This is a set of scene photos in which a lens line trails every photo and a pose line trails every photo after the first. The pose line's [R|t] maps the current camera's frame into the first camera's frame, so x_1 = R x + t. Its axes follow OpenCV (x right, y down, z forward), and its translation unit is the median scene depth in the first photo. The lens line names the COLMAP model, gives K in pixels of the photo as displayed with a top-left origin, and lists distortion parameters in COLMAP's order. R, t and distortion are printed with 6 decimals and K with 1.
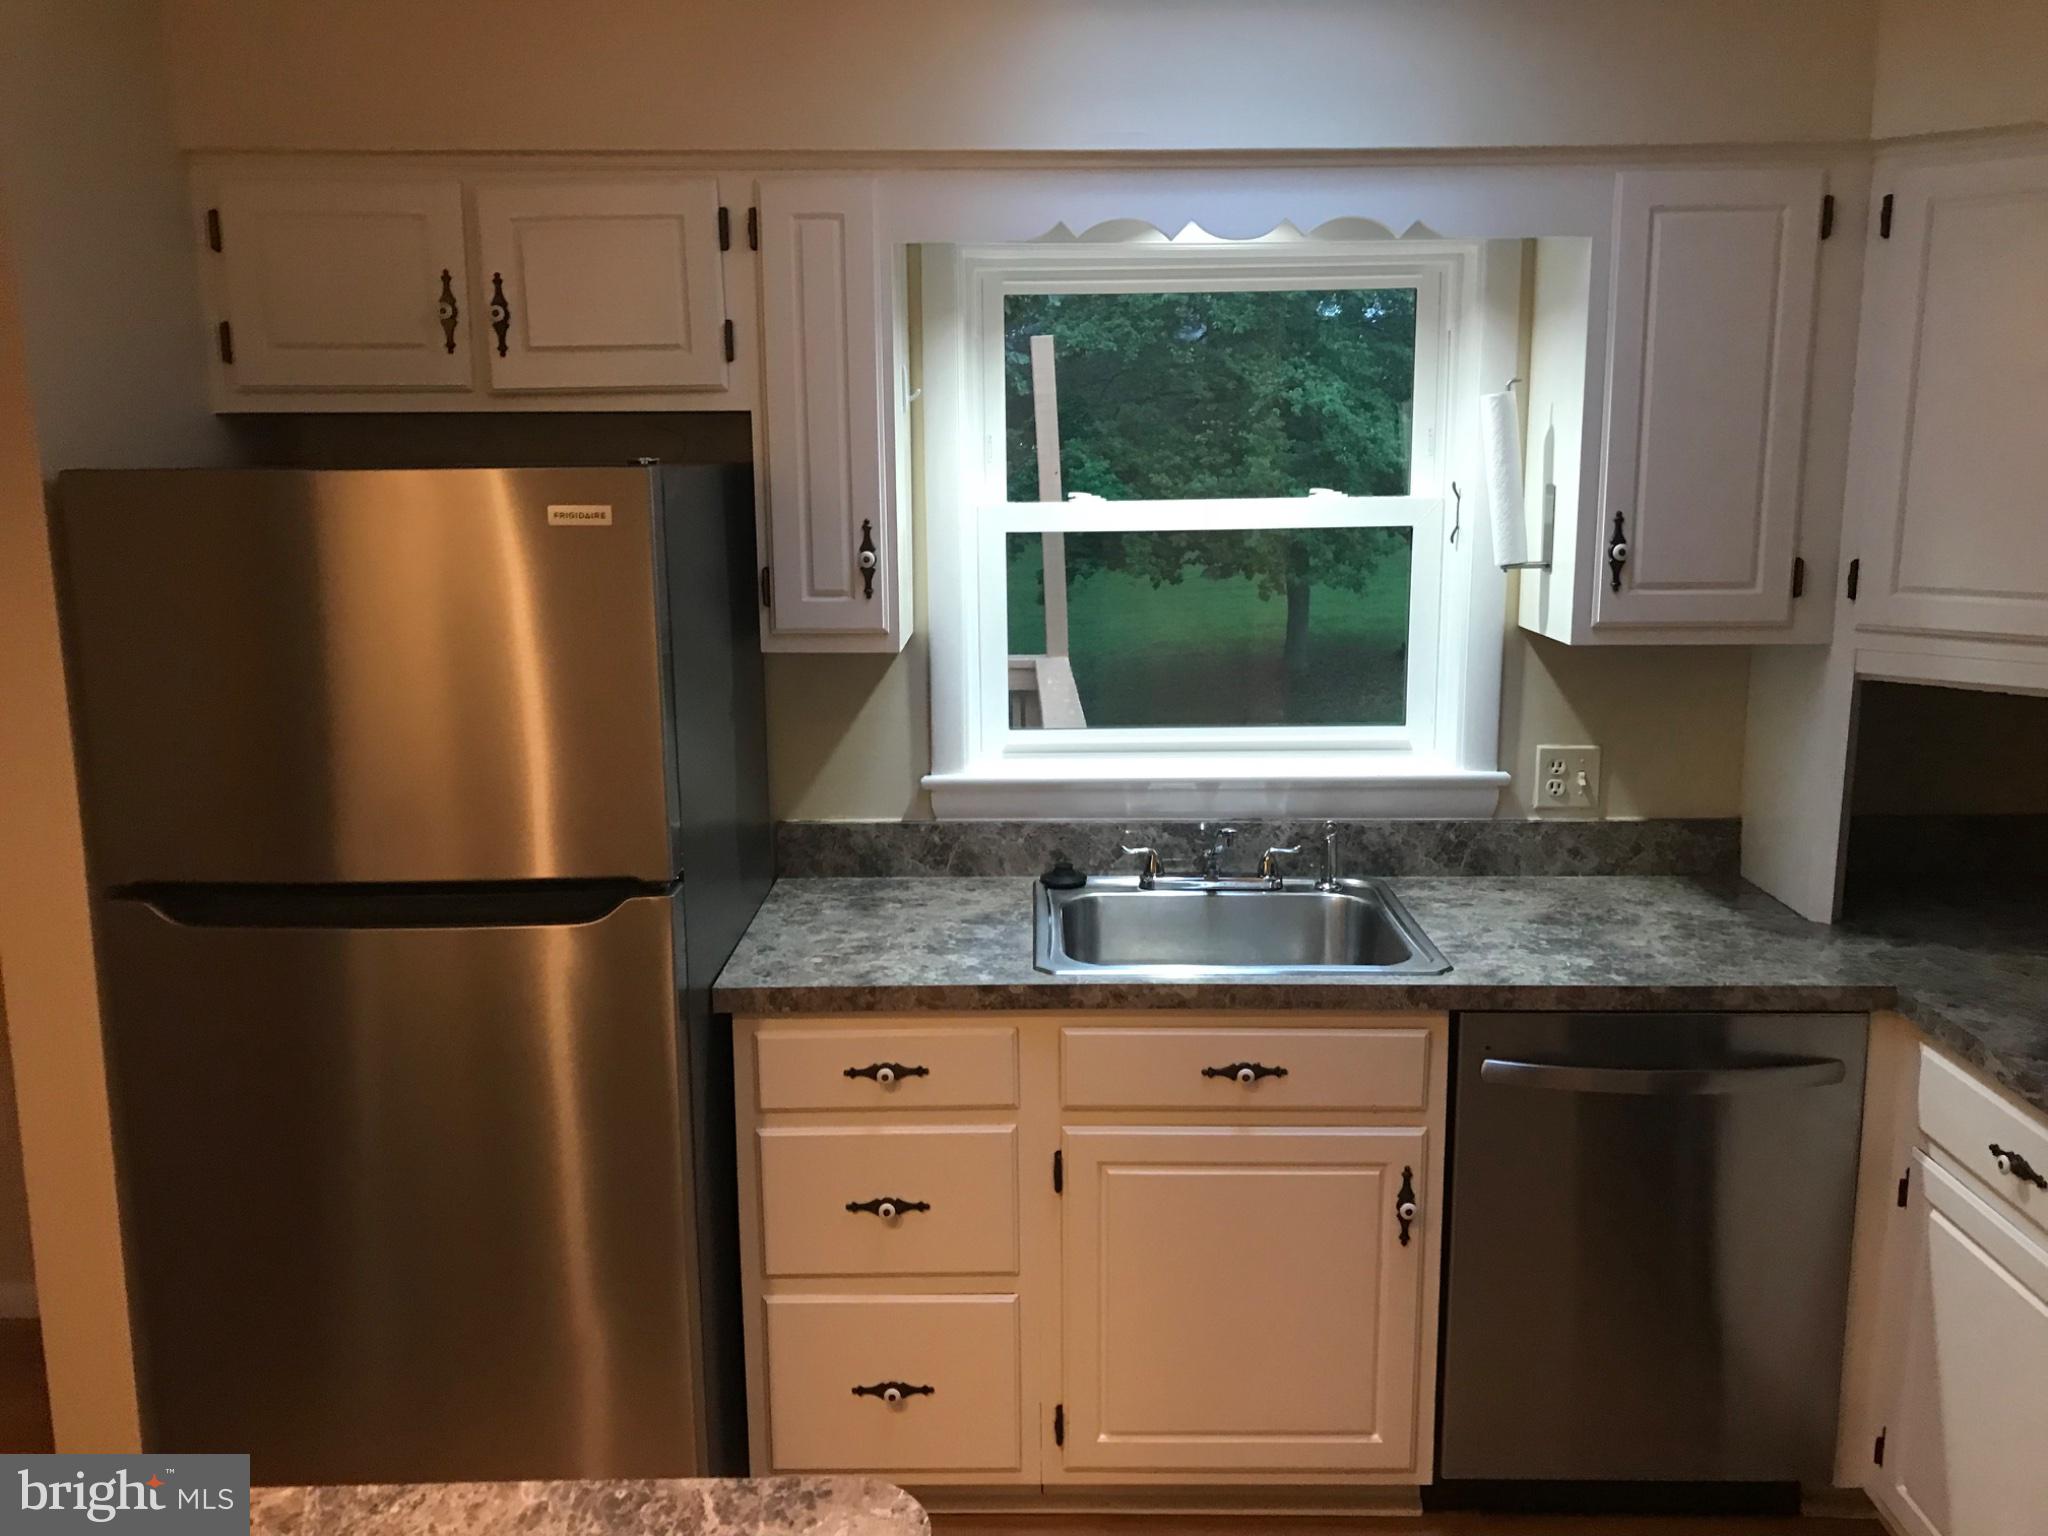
lens RADIAL K [[1684.5, 0, 1029.3], [0, 1684.5, 764.3], [0, 0, 1]] dist [0.040170, -0.055137]
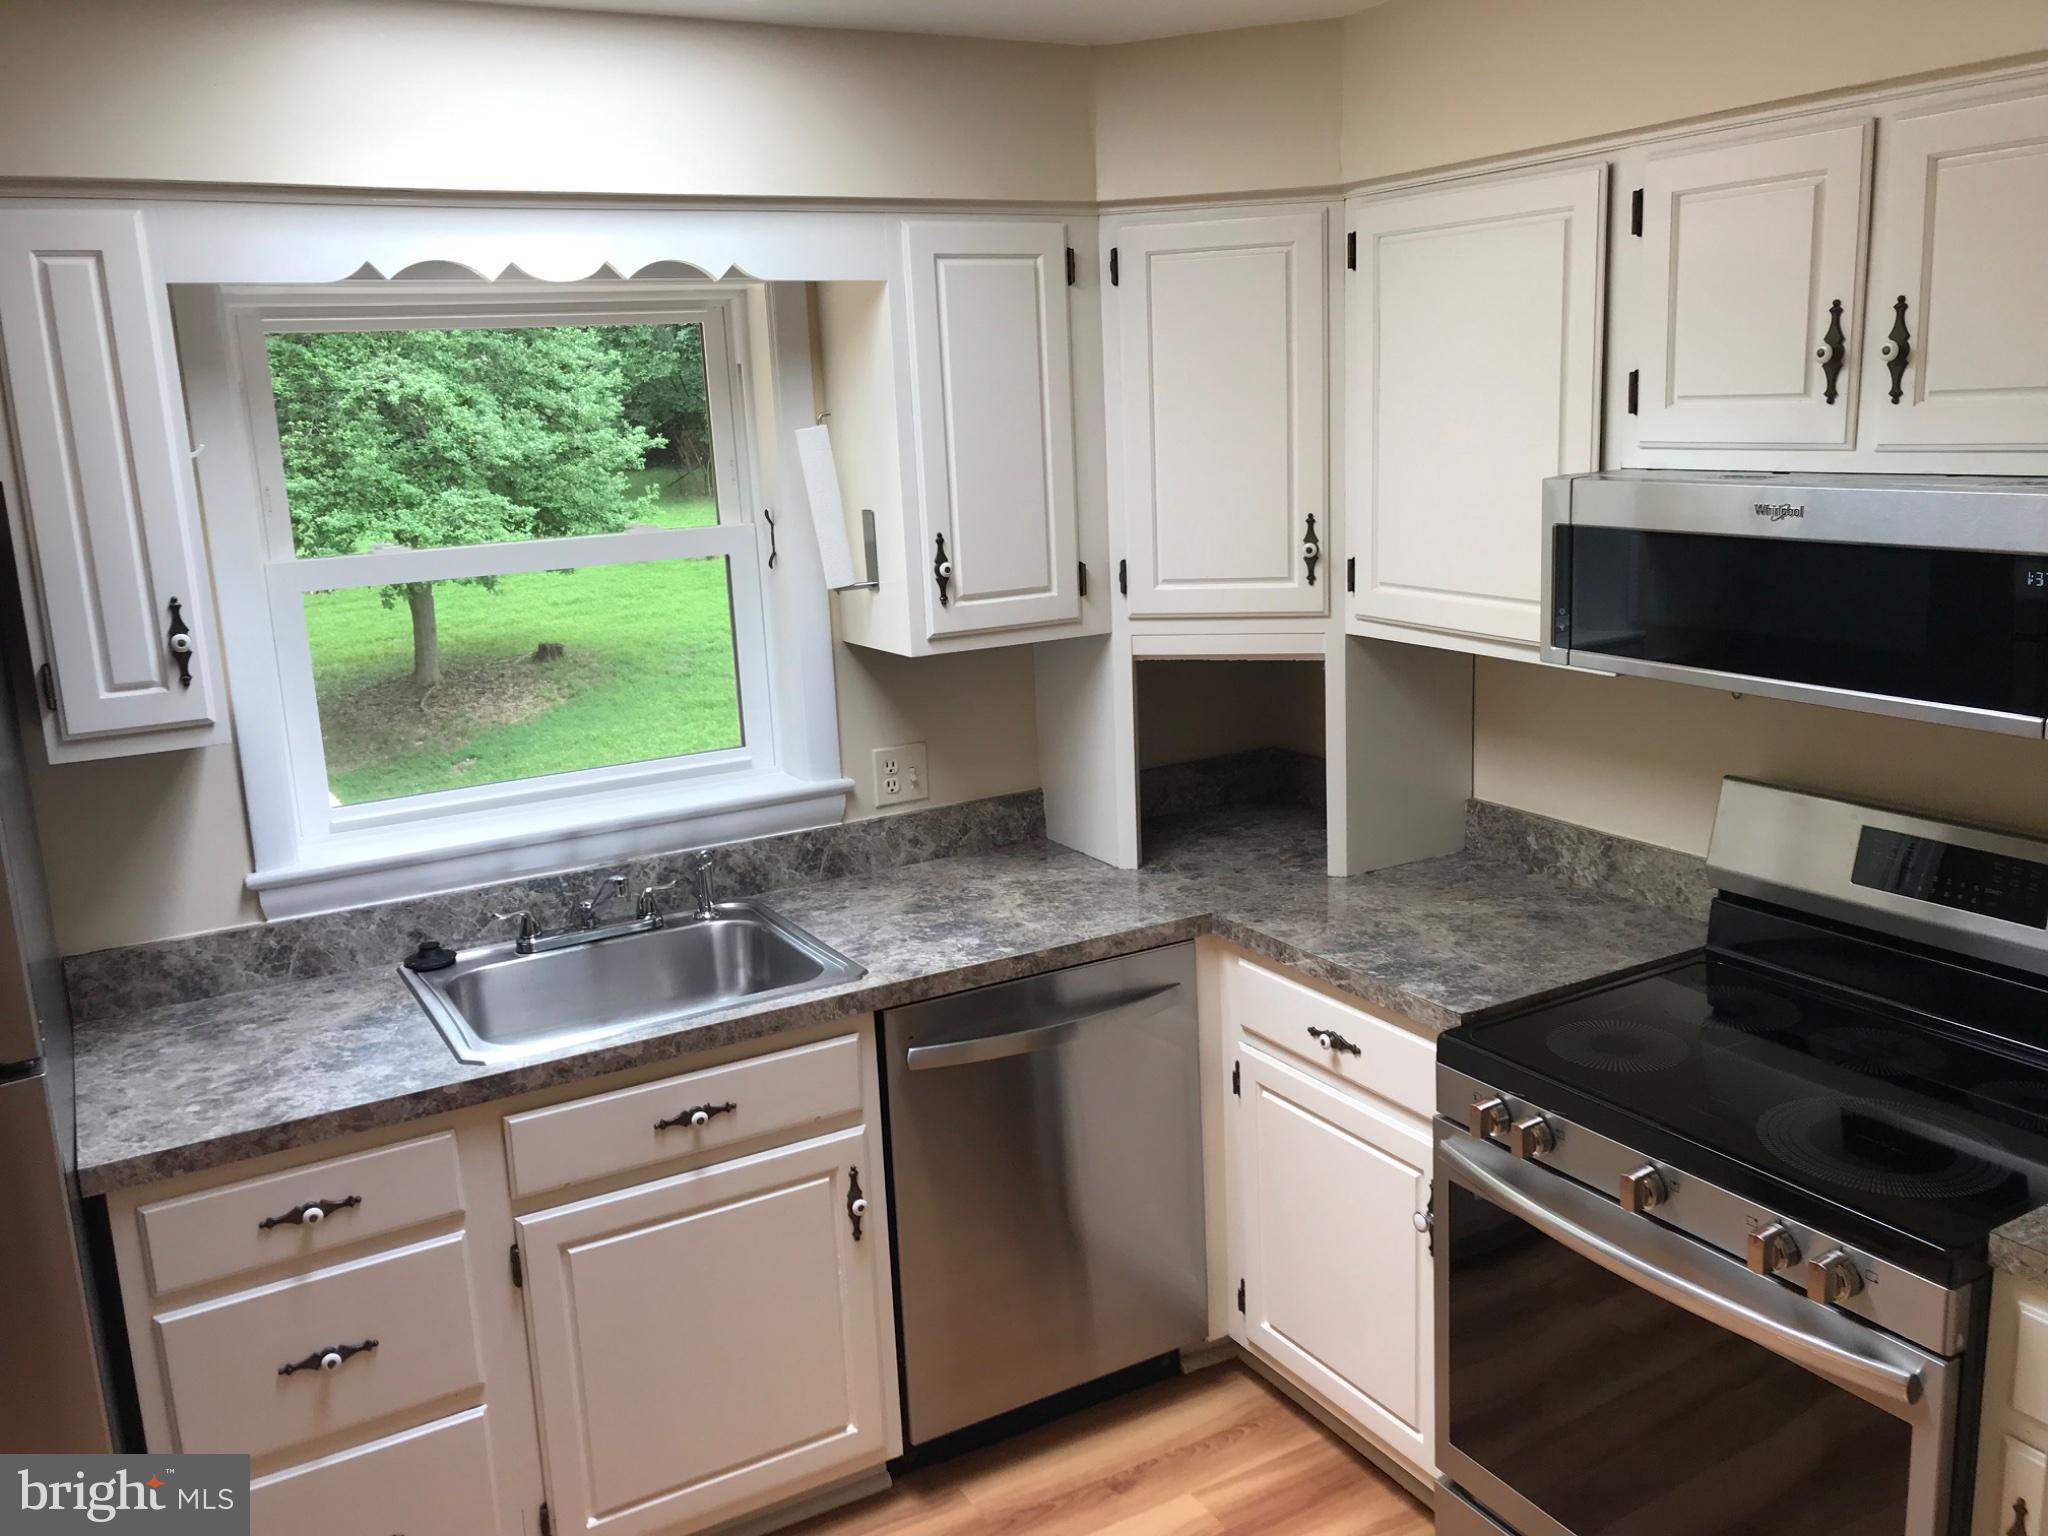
lens RADIAL K [[1684.5, 0, 1039.4], [0, 1684.5, 757.2], [0, 0, 1]] dist [0.040170, -0.055137]
pose [[0.860166, -0.135255, 0.491753, -0.156643], [0.133772, 0.990269, 0.038379, -0.038443], [-0.492159, 0.032770, 0.869889, 0.020490]]
